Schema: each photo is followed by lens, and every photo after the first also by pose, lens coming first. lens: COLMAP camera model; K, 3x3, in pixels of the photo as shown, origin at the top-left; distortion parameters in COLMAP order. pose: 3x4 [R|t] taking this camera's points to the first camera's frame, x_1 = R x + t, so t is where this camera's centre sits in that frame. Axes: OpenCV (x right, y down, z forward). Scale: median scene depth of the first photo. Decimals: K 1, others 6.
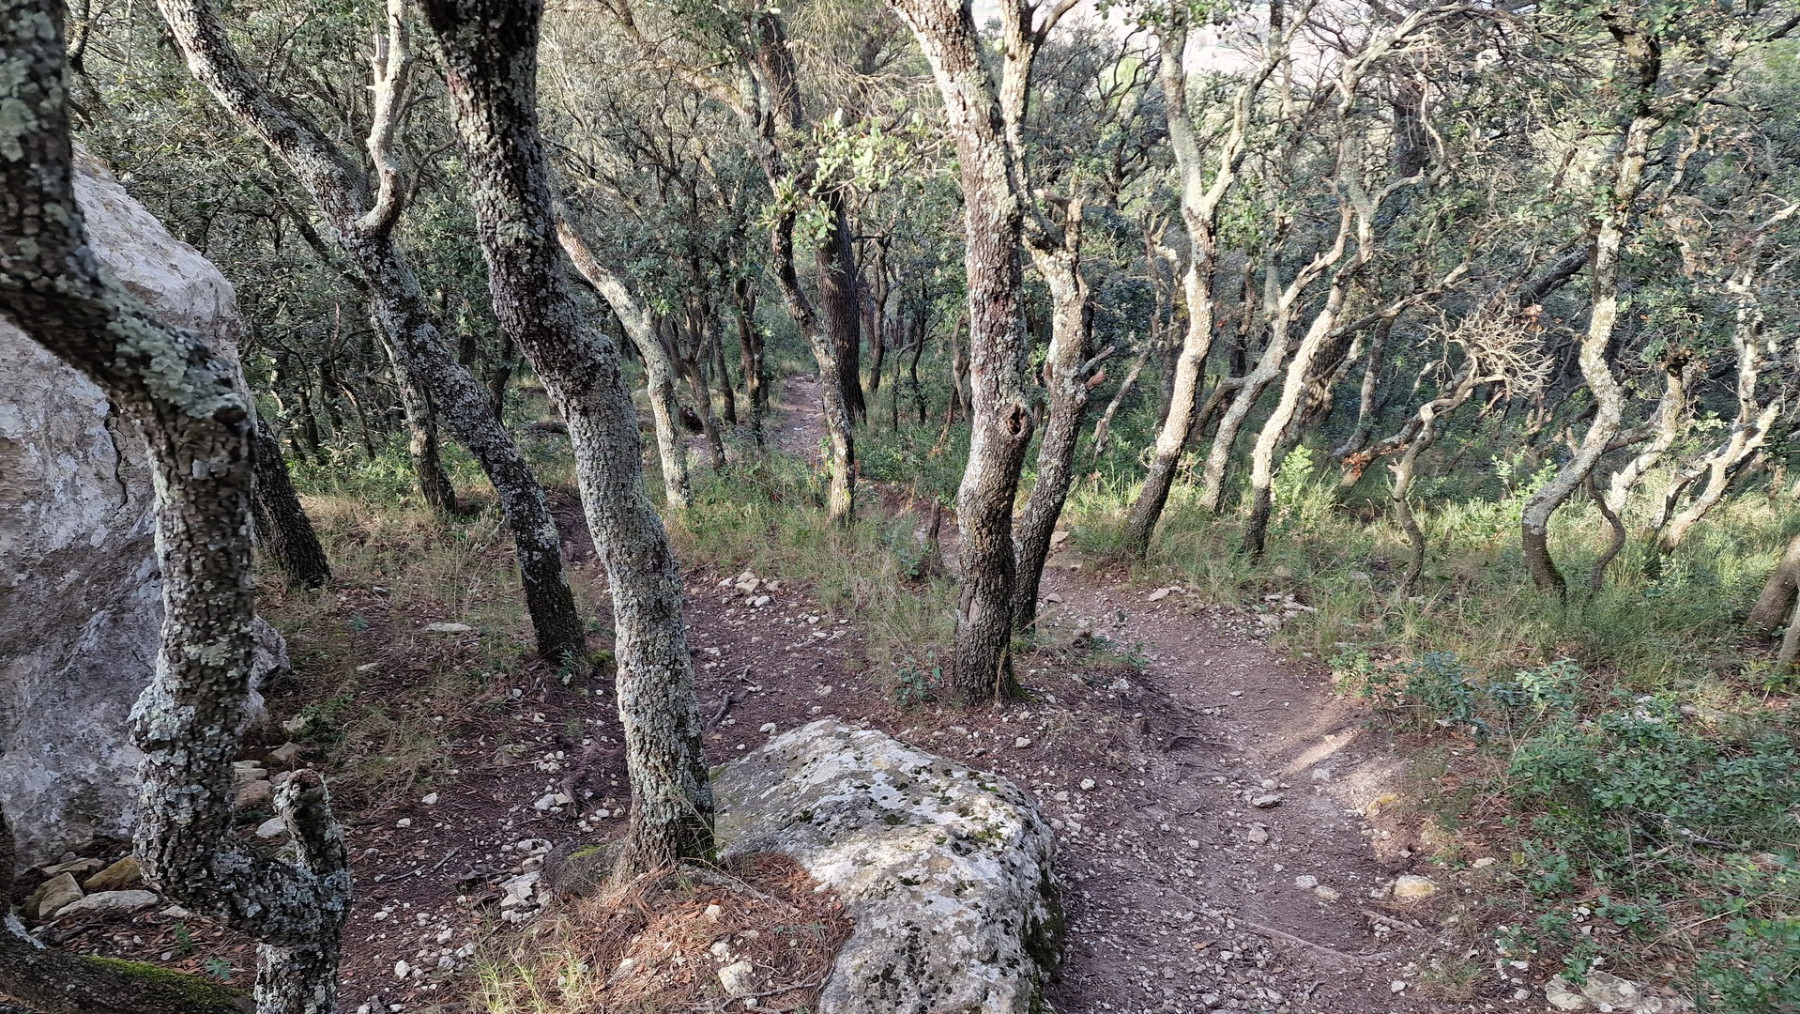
lens RADIAL K [[1015.2, 0, 900.0], [0, 1015.2, 507.0], [0, 0, 1]] dist [0.003283, 0.000229]
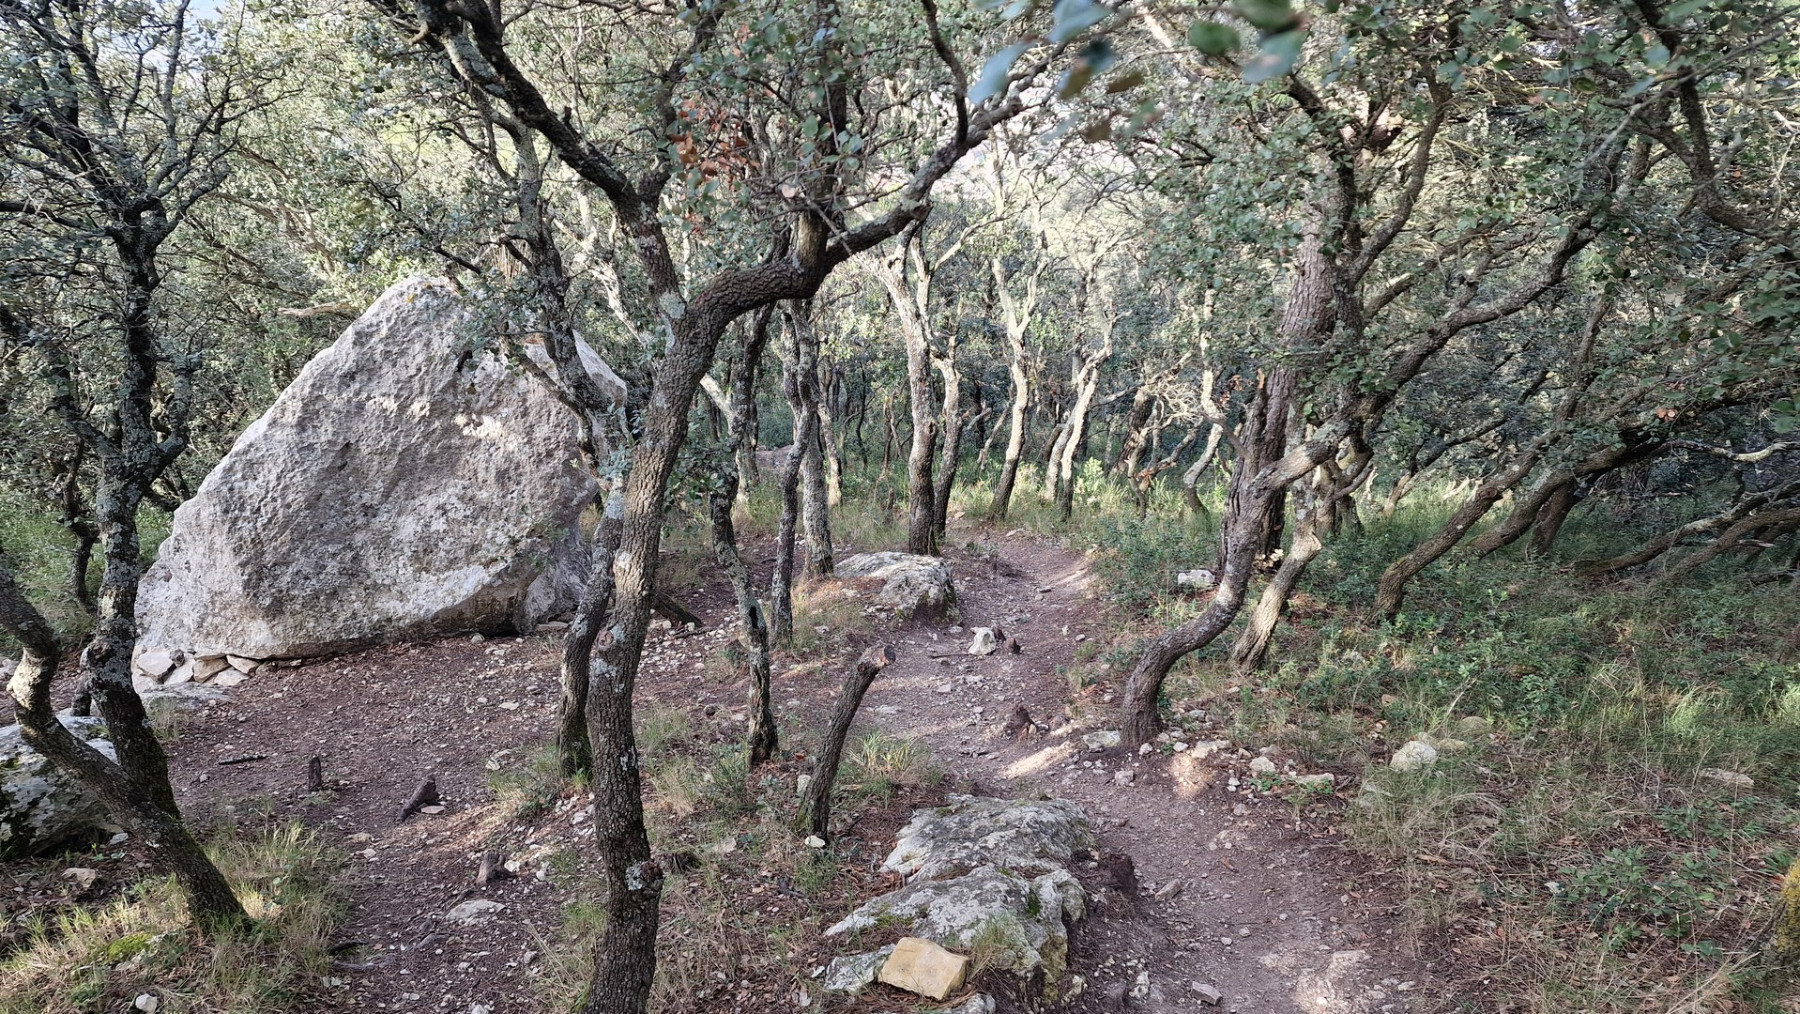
lens RADIAL K [[1015.2, 0, 900.0], [0, 1015.2, 507.0], [0, 0, 1]] dist [0.003283, 0.000229]
pose [[0.995767, -0.042218, 0.081647, -0.138534], [0.048670, 0.995708, -0.078725, 0.238882], [-0.077973, 0.082365, 0.993547, -1.163117]]
